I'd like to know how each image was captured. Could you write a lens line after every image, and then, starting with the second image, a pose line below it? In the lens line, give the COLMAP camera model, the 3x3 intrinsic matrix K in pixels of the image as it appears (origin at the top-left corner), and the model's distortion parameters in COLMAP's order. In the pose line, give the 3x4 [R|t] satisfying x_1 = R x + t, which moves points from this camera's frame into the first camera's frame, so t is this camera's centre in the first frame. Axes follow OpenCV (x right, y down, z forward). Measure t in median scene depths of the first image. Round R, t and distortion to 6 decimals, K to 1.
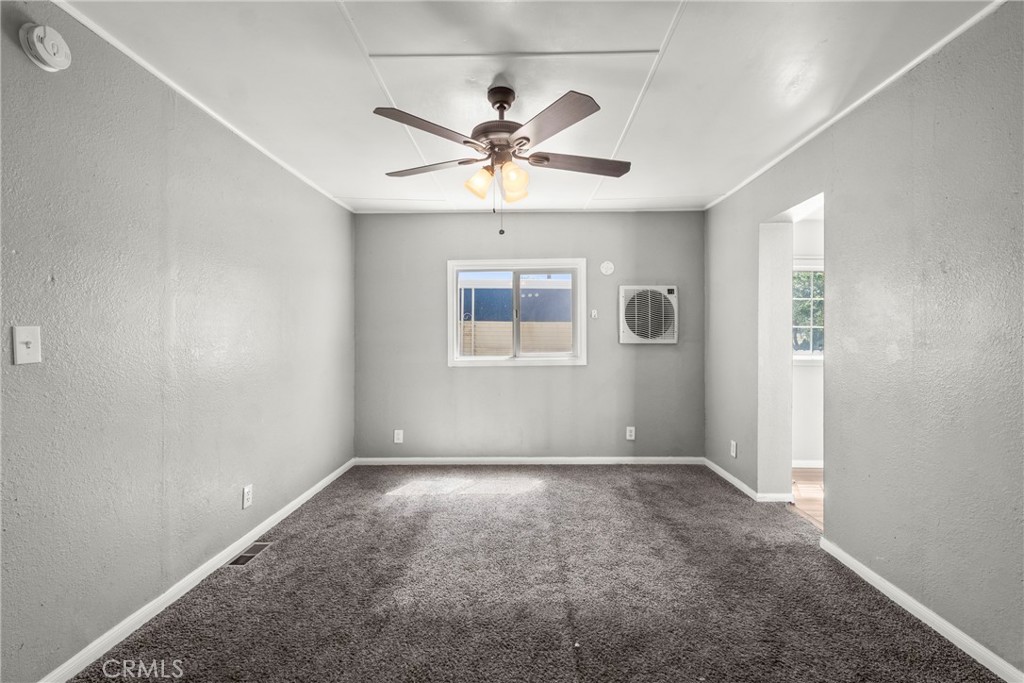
lens RADIAL K [[462.0, 0, 512.0], [0, 462.0, 341.5], [0, 0, 1]] dist [0.014356, -0.000434]
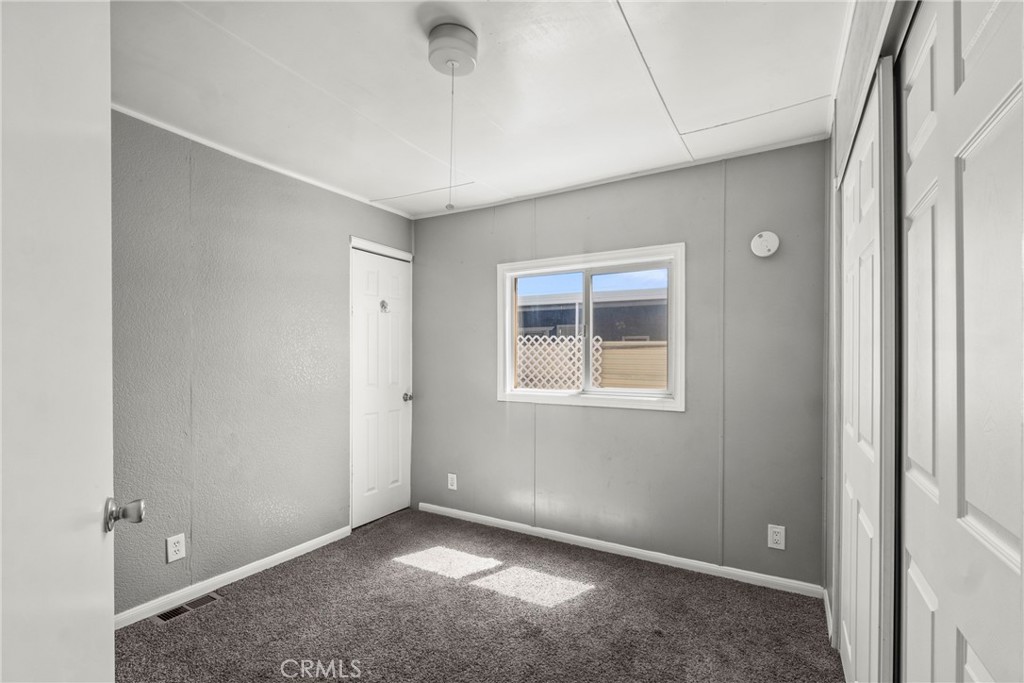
lens RADIAL K [[469.2, 0, 513.0], [0, 469.2, 348.6], [0, 0, 1]] dist [0.037245, -0.000309]
pose [[0.869764, 0.007356, -0.493414, 0.266574], [-0.021996, 0.999473, -0.023872, -0.014445], [0.492978, 0.031616, 0.869467, 0.320914]]
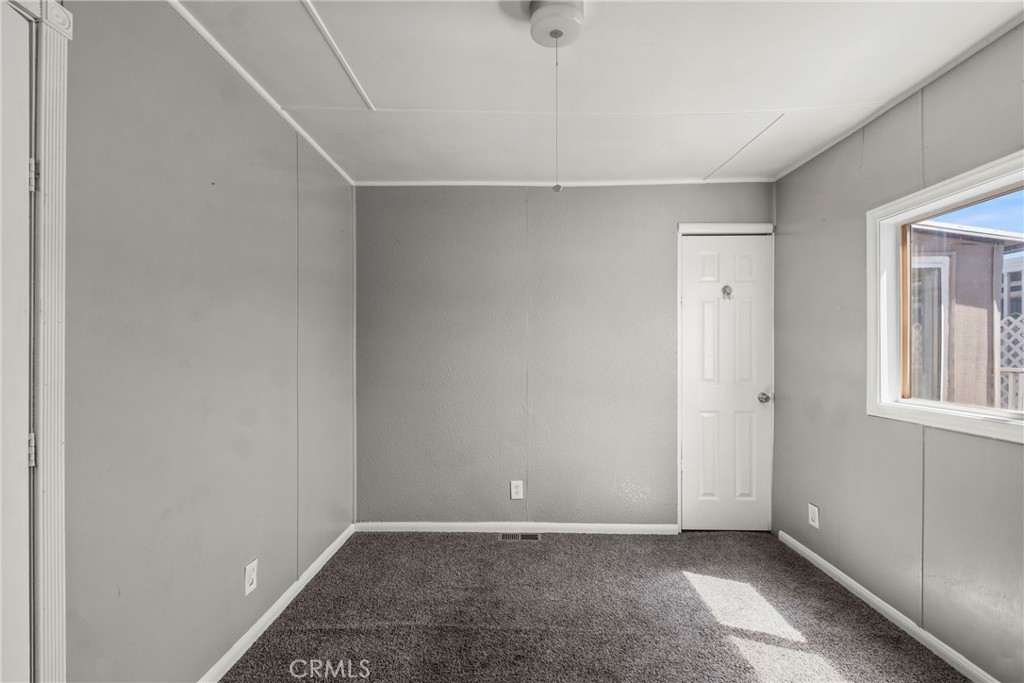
lens RADIAL K [[462.0, 0, 512.0], [0, 462.0, 341.5], [0, 0, 1]] dist [0.014356, -0.000434]
pose [[0.008285, -0.002694, -0.999962, 0.380853], [-0.015309, 0.999879, -0.002821, -0.019978], [0.999848, 0.015331, 0.008242, 0.598936]]
